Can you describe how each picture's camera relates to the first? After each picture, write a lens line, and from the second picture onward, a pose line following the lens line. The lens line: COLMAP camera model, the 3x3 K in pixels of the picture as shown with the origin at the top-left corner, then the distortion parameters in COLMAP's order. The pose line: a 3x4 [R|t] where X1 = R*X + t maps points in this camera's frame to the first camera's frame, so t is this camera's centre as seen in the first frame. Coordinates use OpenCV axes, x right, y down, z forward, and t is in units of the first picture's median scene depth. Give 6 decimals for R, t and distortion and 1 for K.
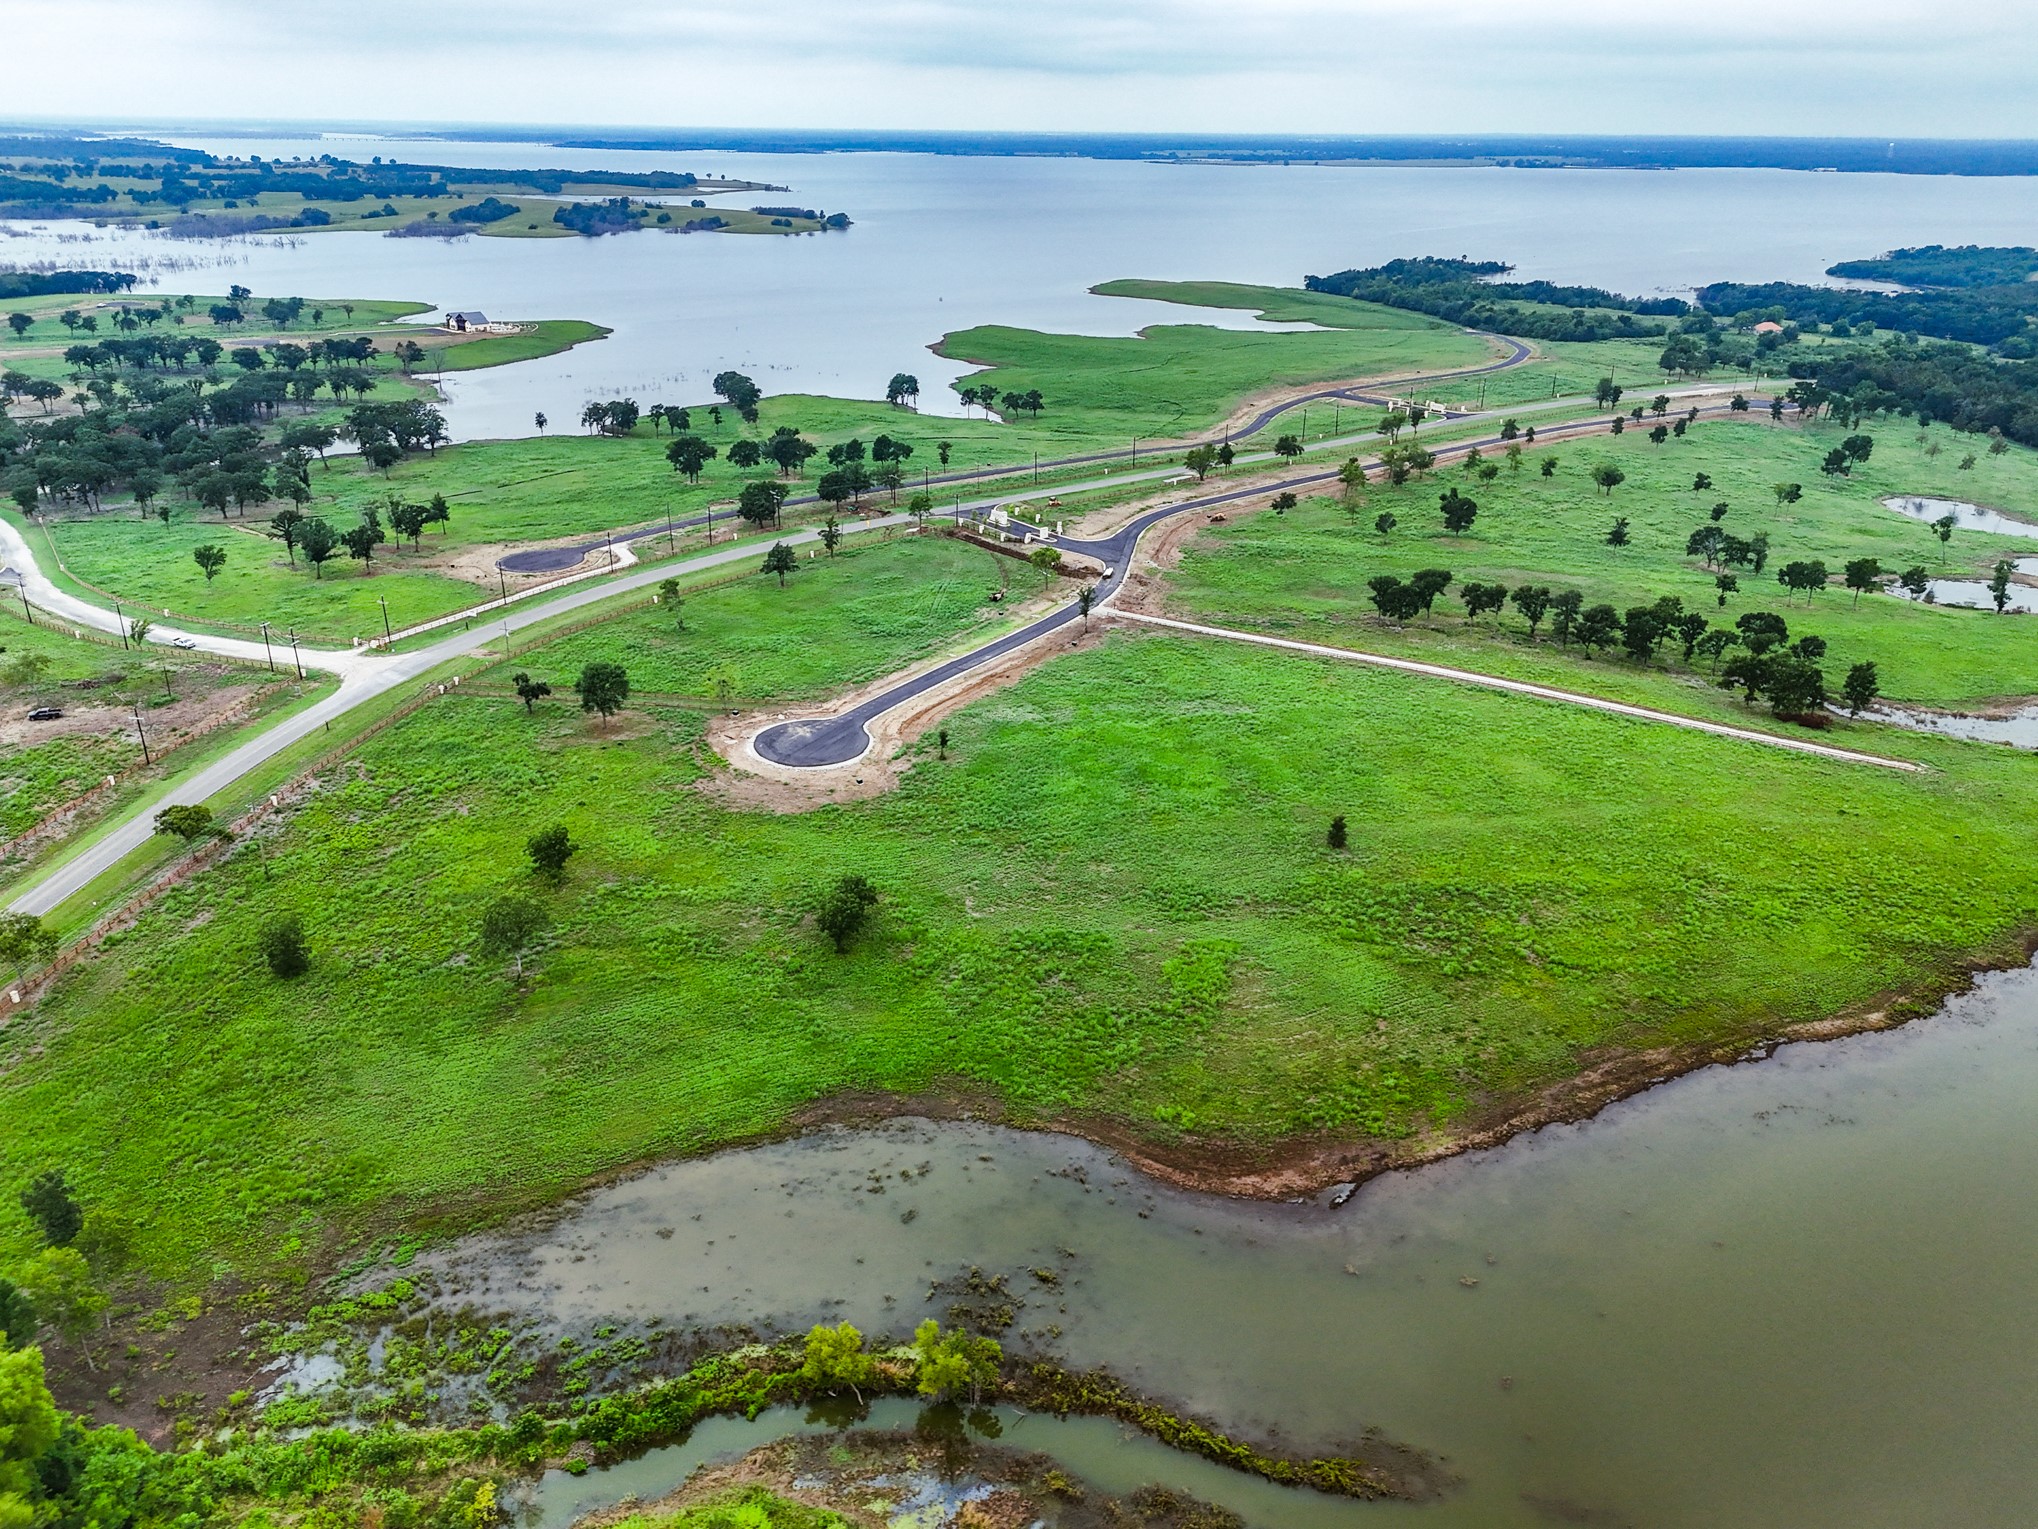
lens RADIAL K [[1495.6, 0, 1018.6], [0, 1495.6, 757.6], [0, 0, 1]] dist [0.058594, -0.054797]
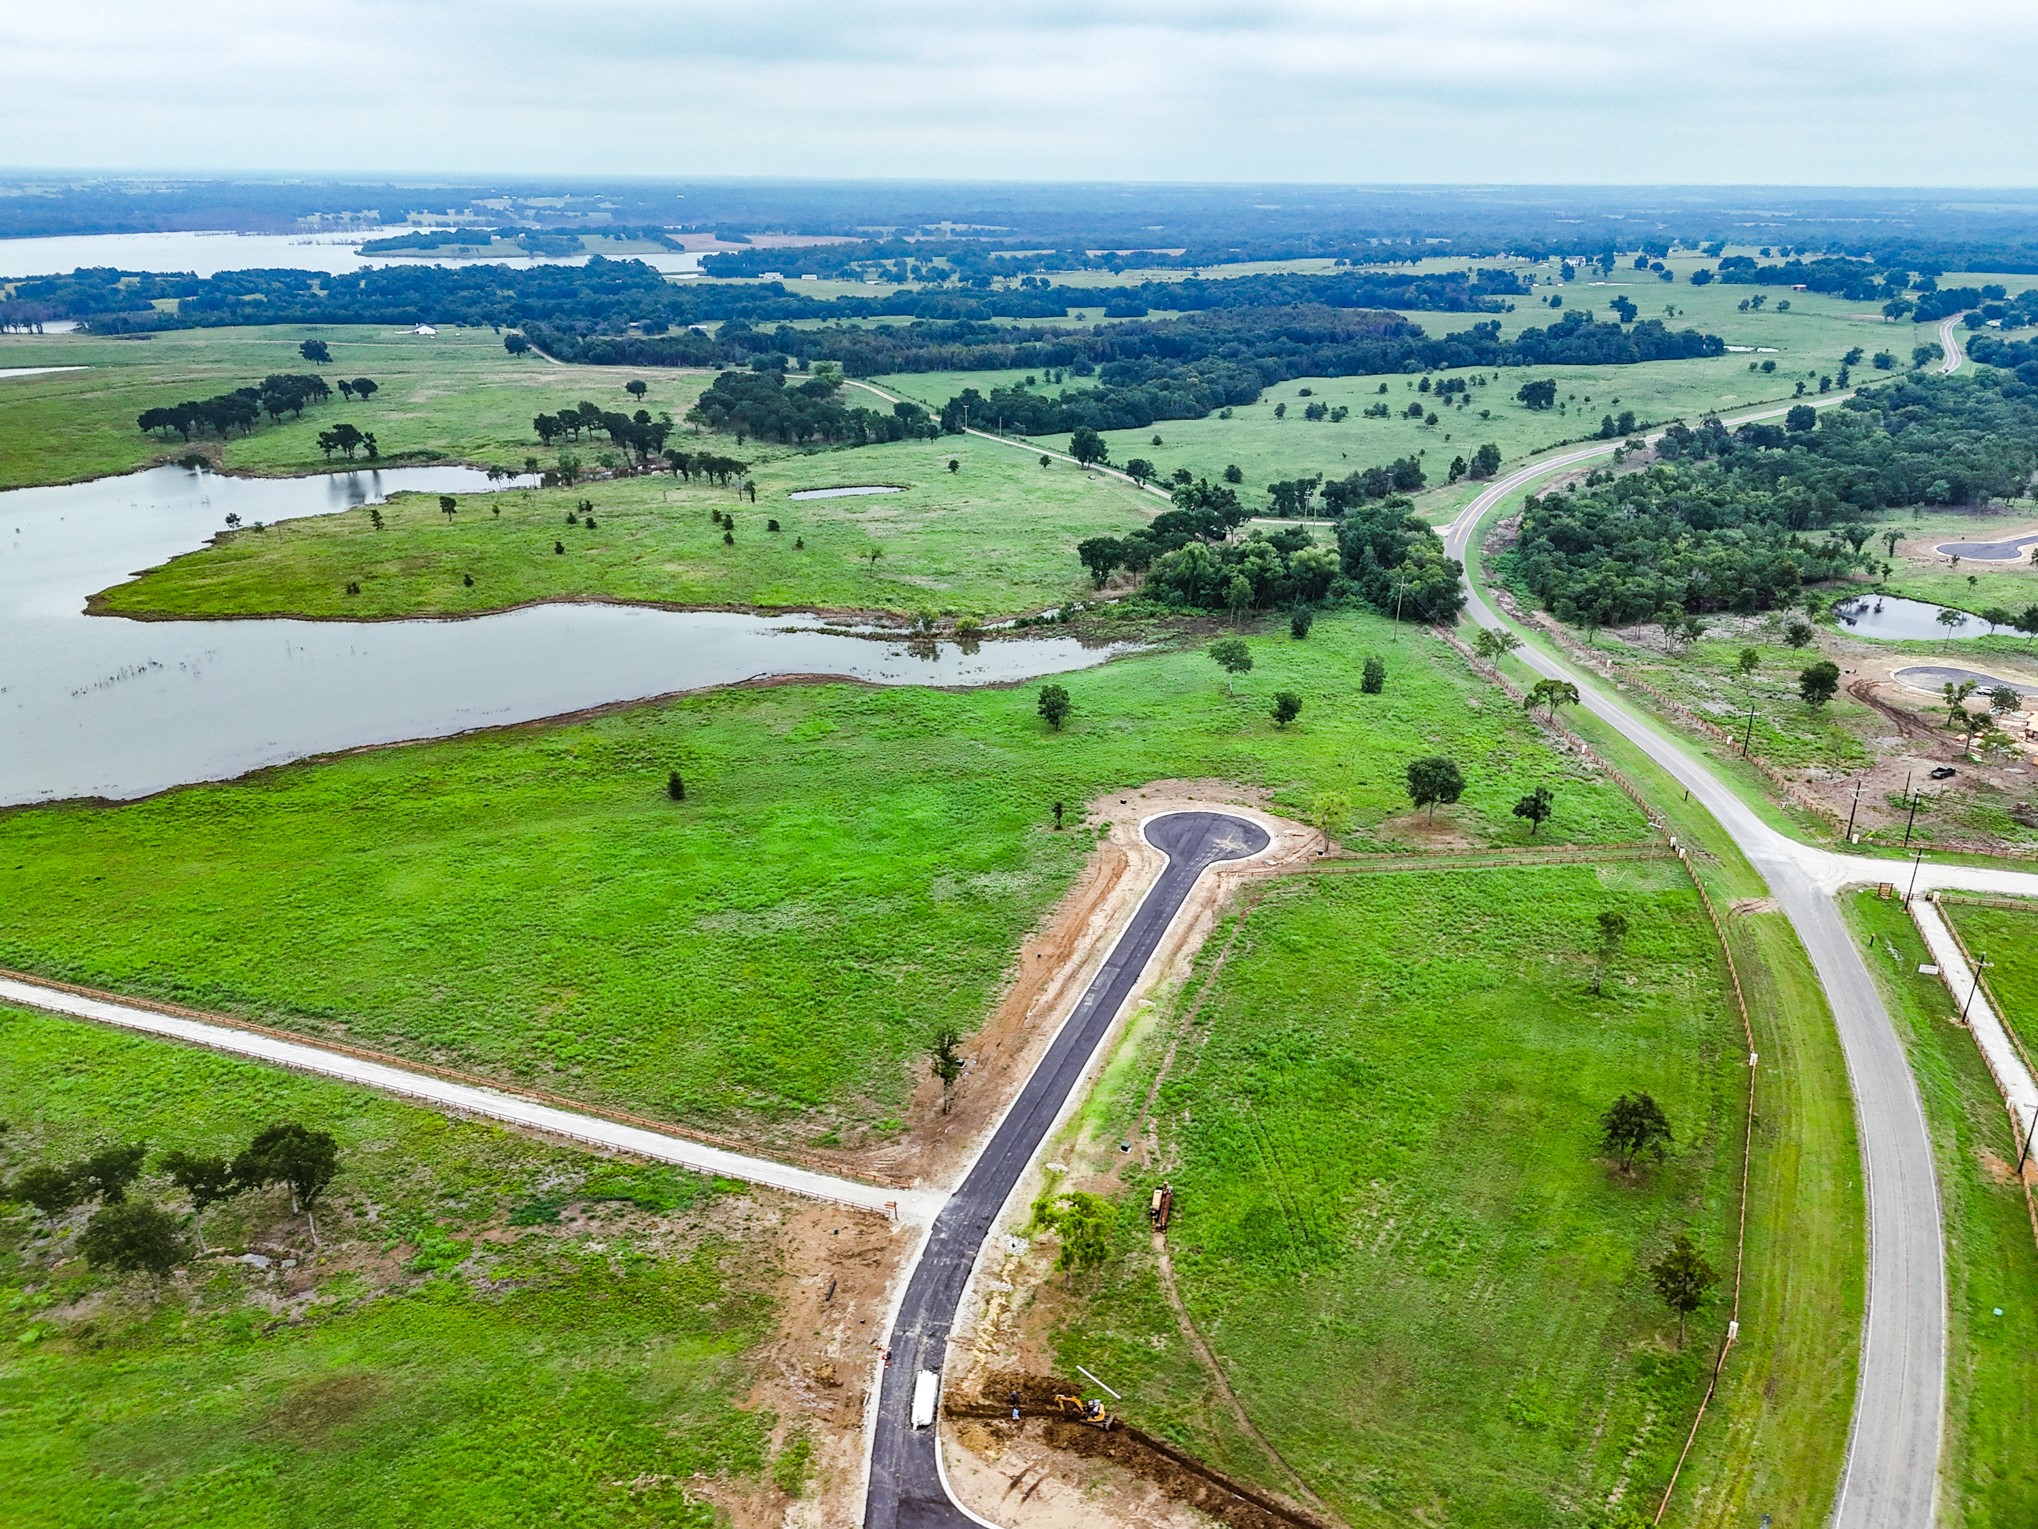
lens RADIAL K [[1495.6, 0, 1023.6], [0, 1495.6, 771.7], [0, 0, 1]] dist [0.058594, -0.054797]
pose [[-0.985104, 0.045905, -0.165720, 0.098783], [-0.083586, 0.714379, 0.694749, -0.531478], [0.150279, 0.698252, -0.699901, 1.267059]]
